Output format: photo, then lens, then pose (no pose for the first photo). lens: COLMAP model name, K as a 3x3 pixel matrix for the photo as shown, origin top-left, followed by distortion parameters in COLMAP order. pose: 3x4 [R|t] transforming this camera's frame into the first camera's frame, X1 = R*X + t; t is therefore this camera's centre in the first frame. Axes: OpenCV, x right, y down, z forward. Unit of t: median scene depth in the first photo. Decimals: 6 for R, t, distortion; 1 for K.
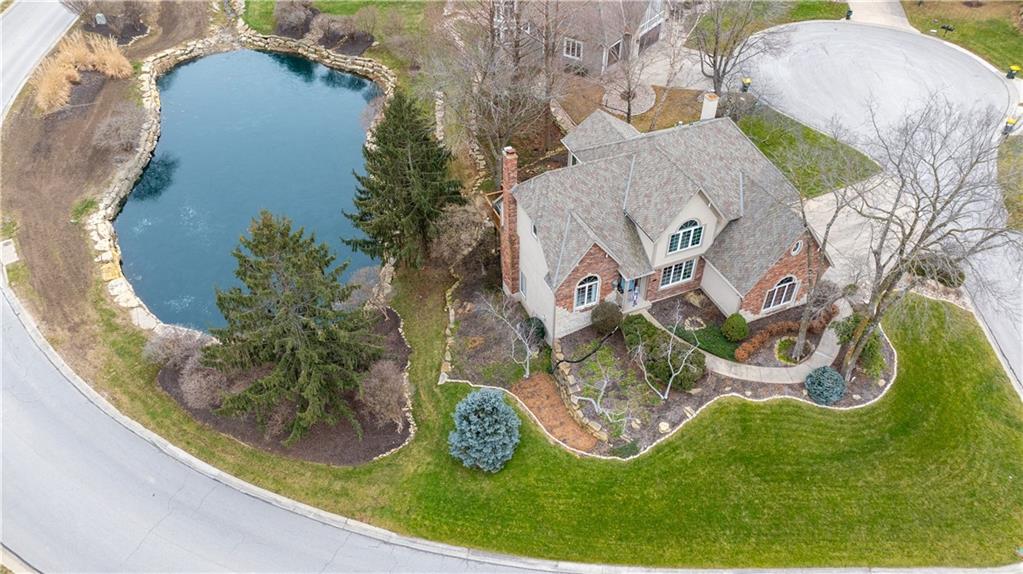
lens RADIAL K [[722.7, 0, 511.3], [0, 722.7, 286.2], [0, 0, 1]] dist [-0.036437, 0.036274]
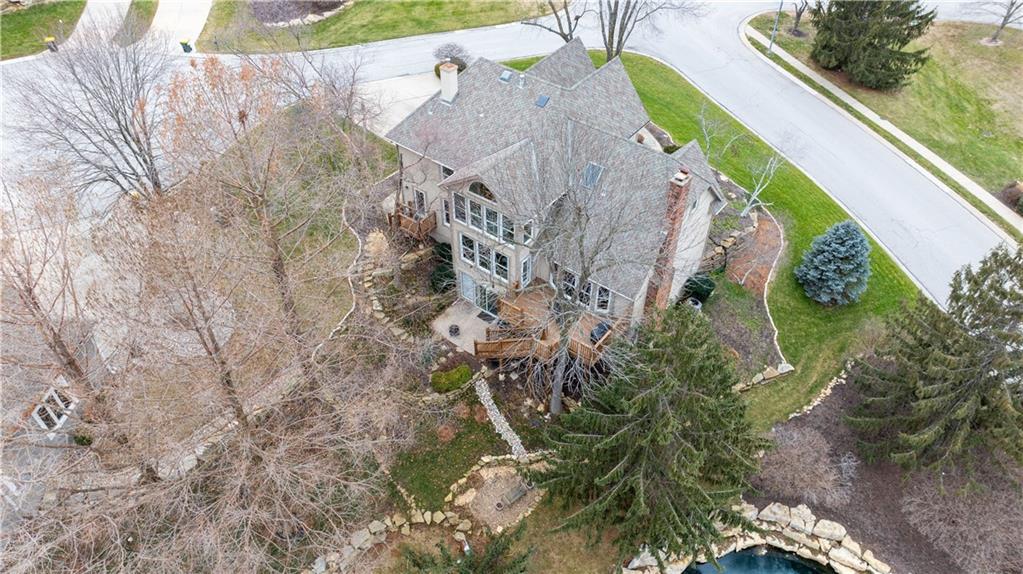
lens RADIAL K [[722.7, 0, 511.9], [0, 722.7, 289.6], [0, 0, 1]] dist [-0.036437, 0.036274]
pose [[-0.499394, -0.599002, 0.625941, -0.464150], [0.578370, 0.307422, 0.755632, -0.836905], [-0.645053, 0.739384, 0.192921, 1.075004]]
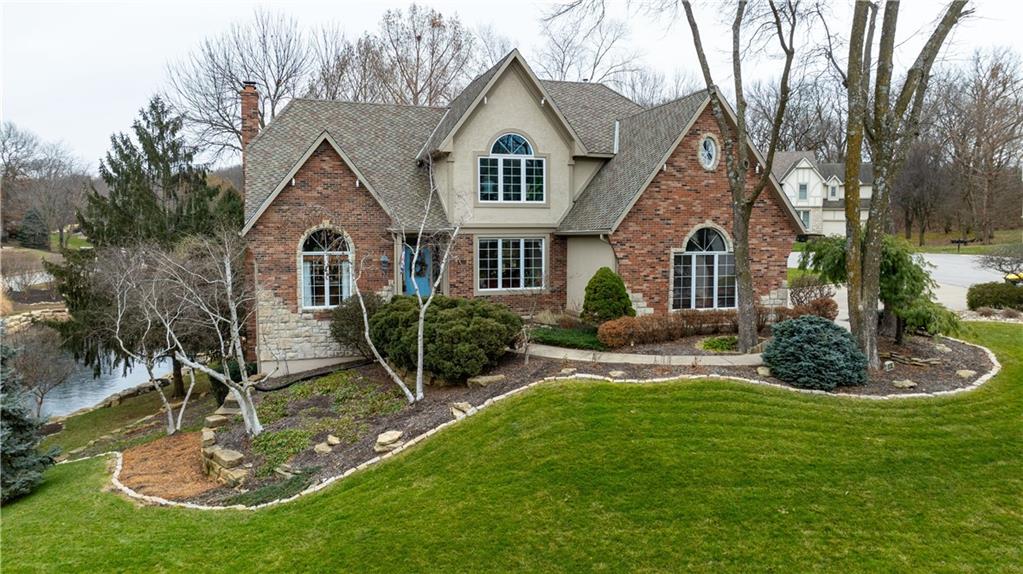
lens RADIAL K [[722.7, 0, 512.0], [0, 722.7, 285.1], [0, 0, 1]] dist [-0.036437, 0.036274]
pose [[0.997069, 0.009647, -0.075897, 0.287108], [-0.054405, 0.786881, -0.614702, 0.339328], [0.053792, 0.617030, 0.785099, 0.625635]]
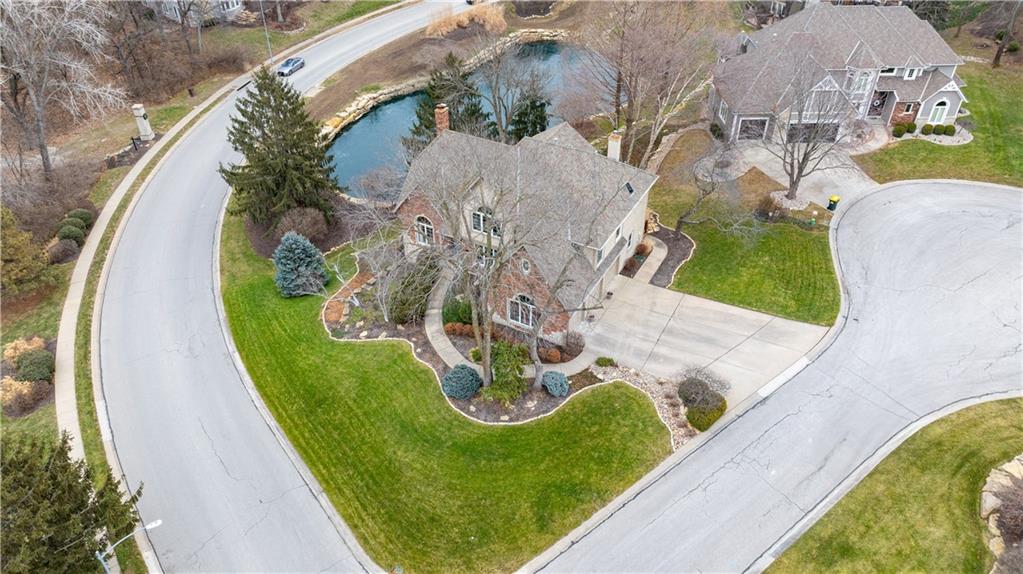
lens RADIAL K [[722.7, 0, 510.0], [0, 722.7, 282.8], [0, 0, 1]] dist [-0.036437, 0.036274]
pose [[0.622577, 0.473985, -0.622685, 1.020737], [-0.524132, 0.843426, 0.117972, -0.141781], [0.581105, 0.252923, 0.773529, 0.173446]]
